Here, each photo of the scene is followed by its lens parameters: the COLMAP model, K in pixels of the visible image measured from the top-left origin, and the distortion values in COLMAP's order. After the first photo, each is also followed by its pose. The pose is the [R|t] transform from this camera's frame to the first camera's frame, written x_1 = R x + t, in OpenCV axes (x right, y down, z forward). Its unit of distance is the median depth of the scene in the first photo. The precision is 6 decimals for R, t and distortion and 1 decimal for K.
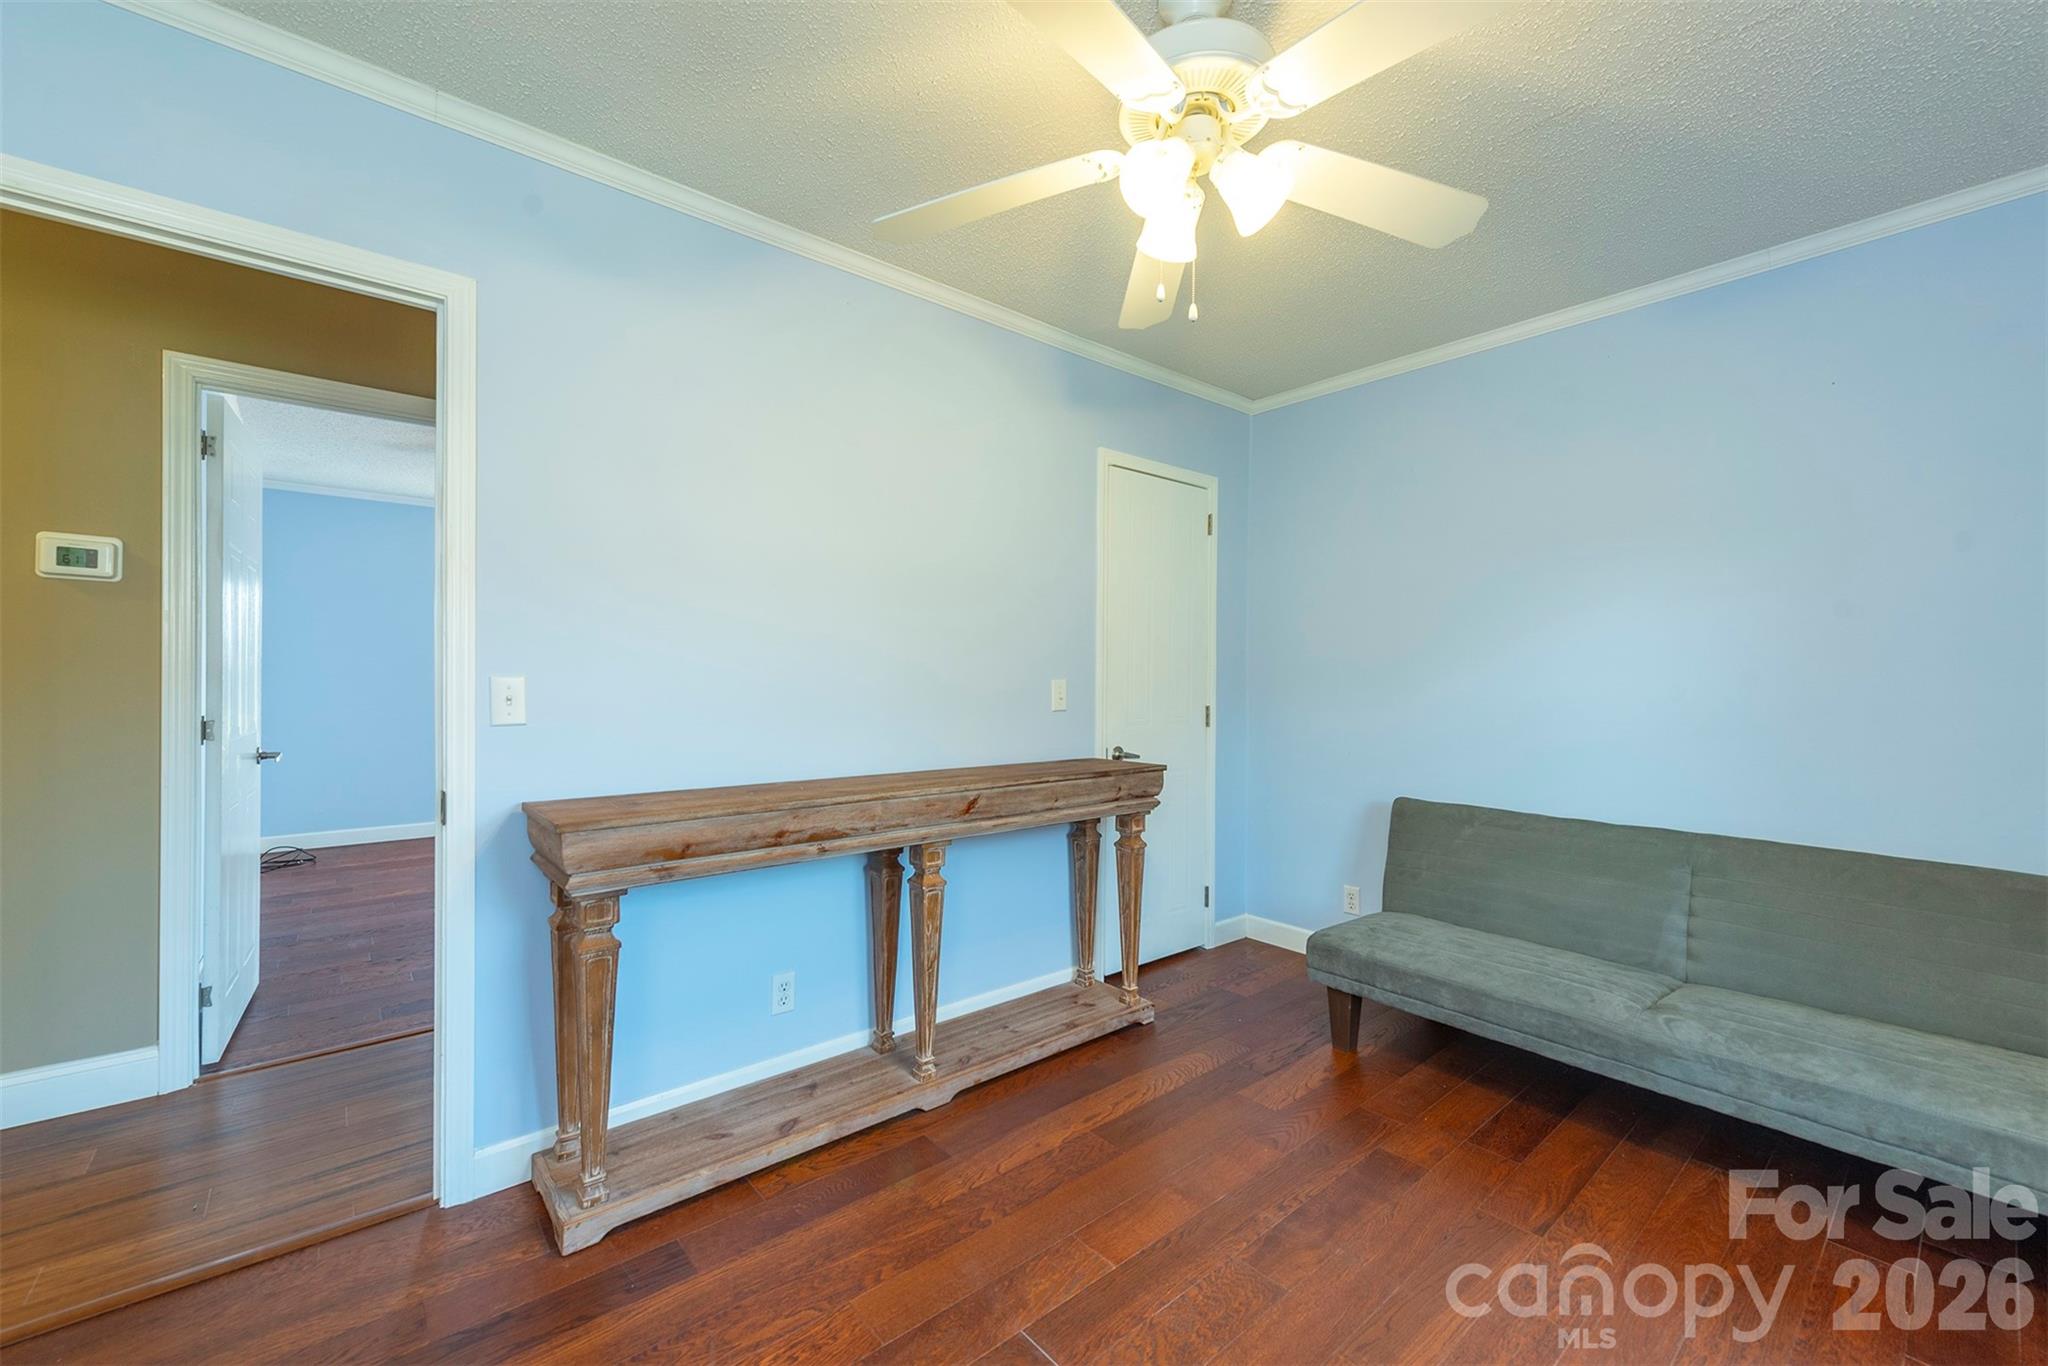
lens RADIAL K [[798.3, 0, 1030.8], [0, 798.3, 681.4], [0, 0, 1]] dist [-0.001289, -0.001299]
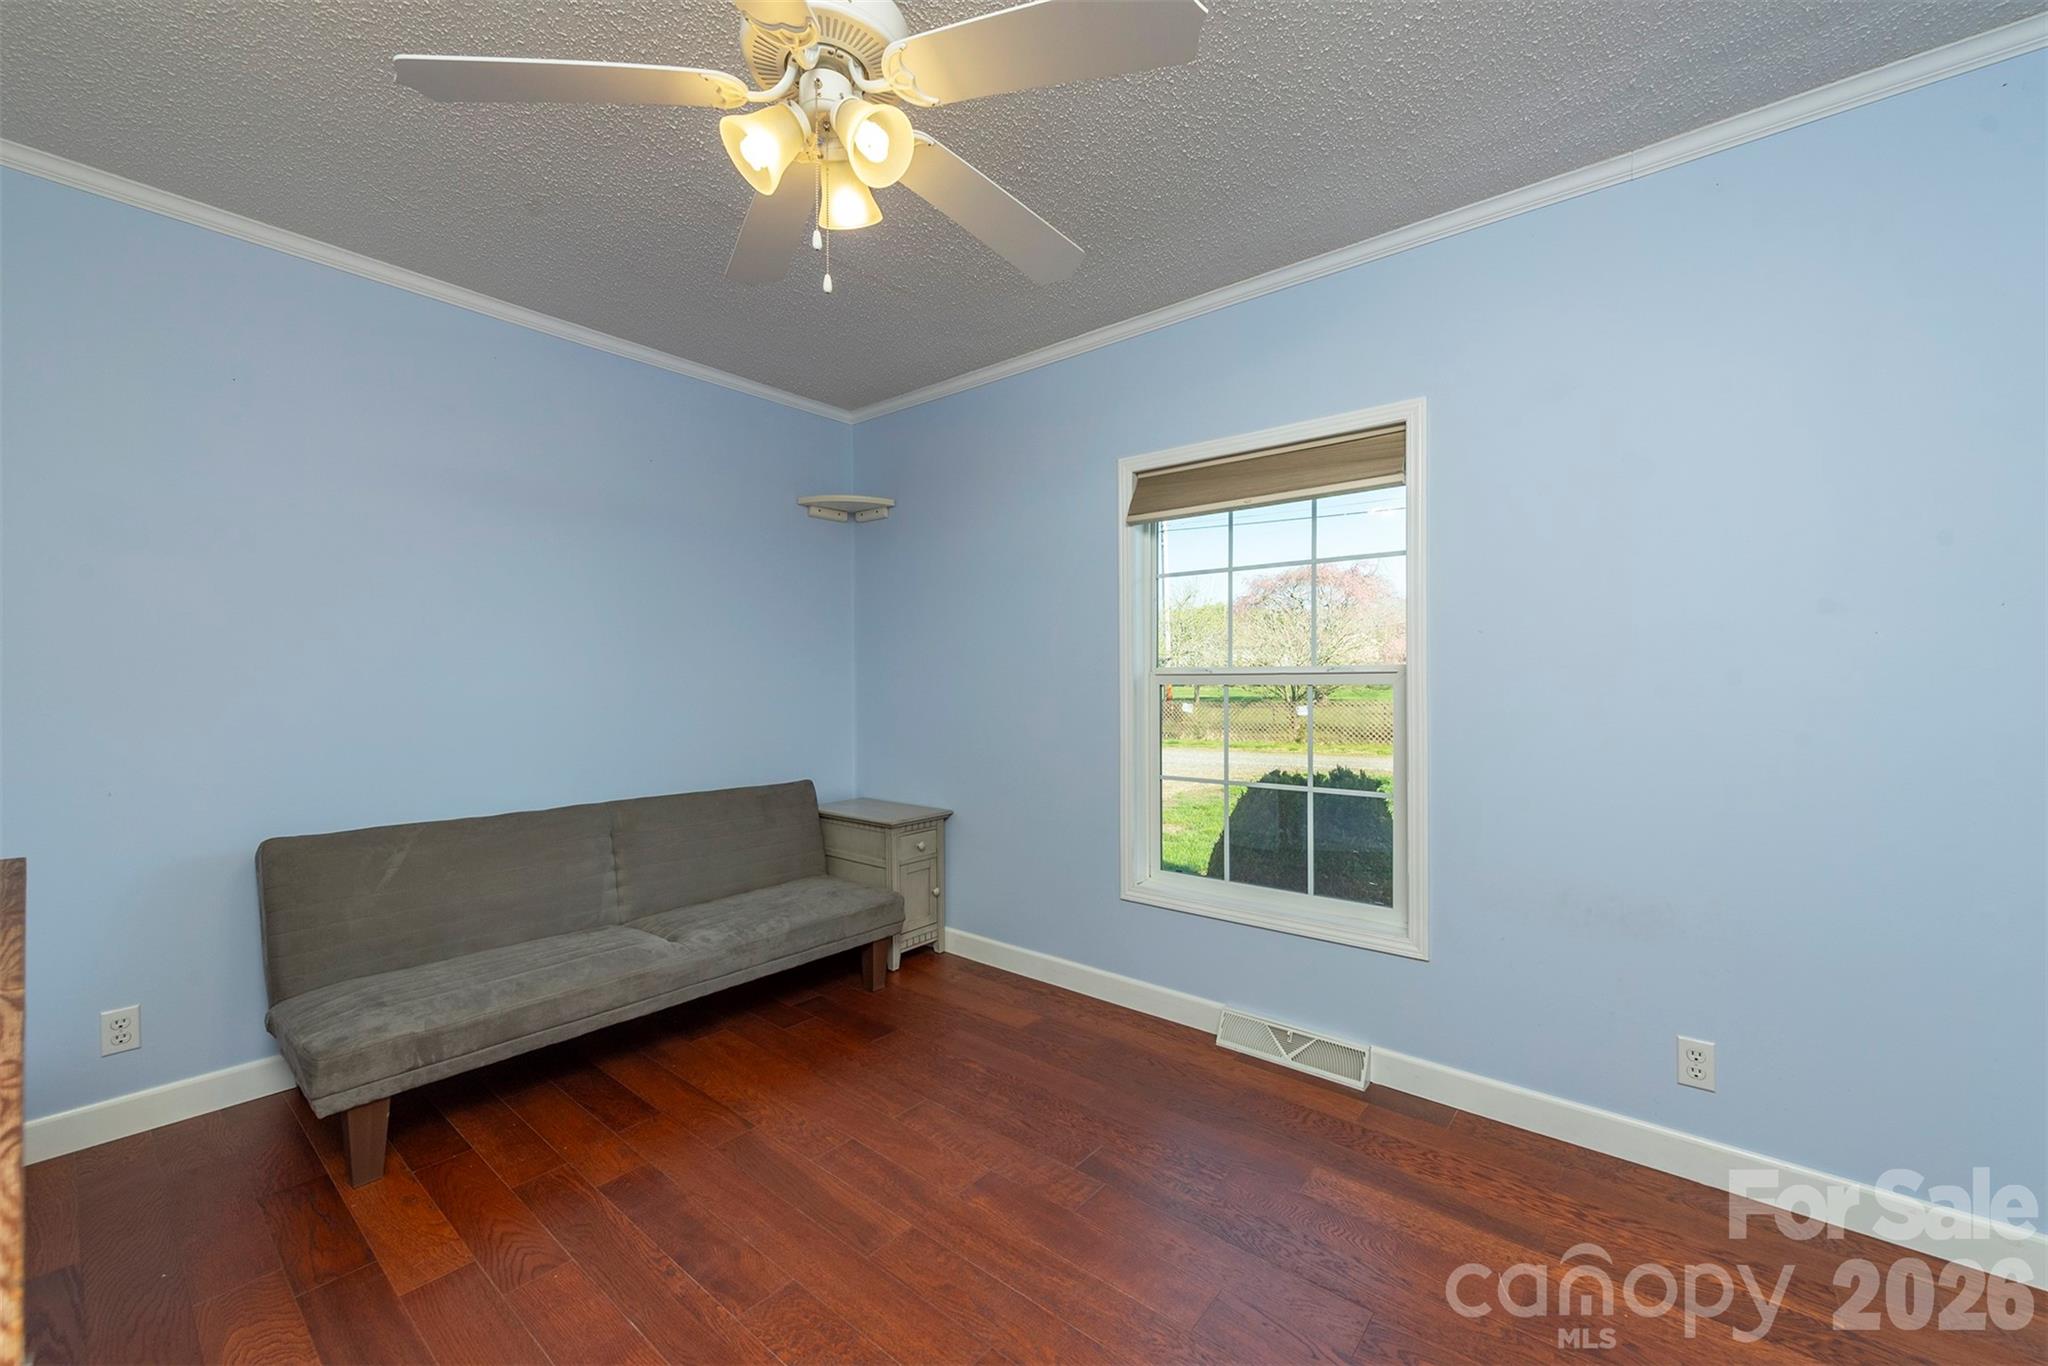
lens RADIAL K [[798.3, 0, 1029.4], [0, 798.3, 679.6], [0, 0, 1]] dist [-0.001289, -0.001299]
pose [[-0.176484, -0.005029, 0.984291, -0.541358], [0.005893, 0.999964, 0.006166, -0.002553], [-0.984286, 0.006889, -0.176448, 0.656351]]
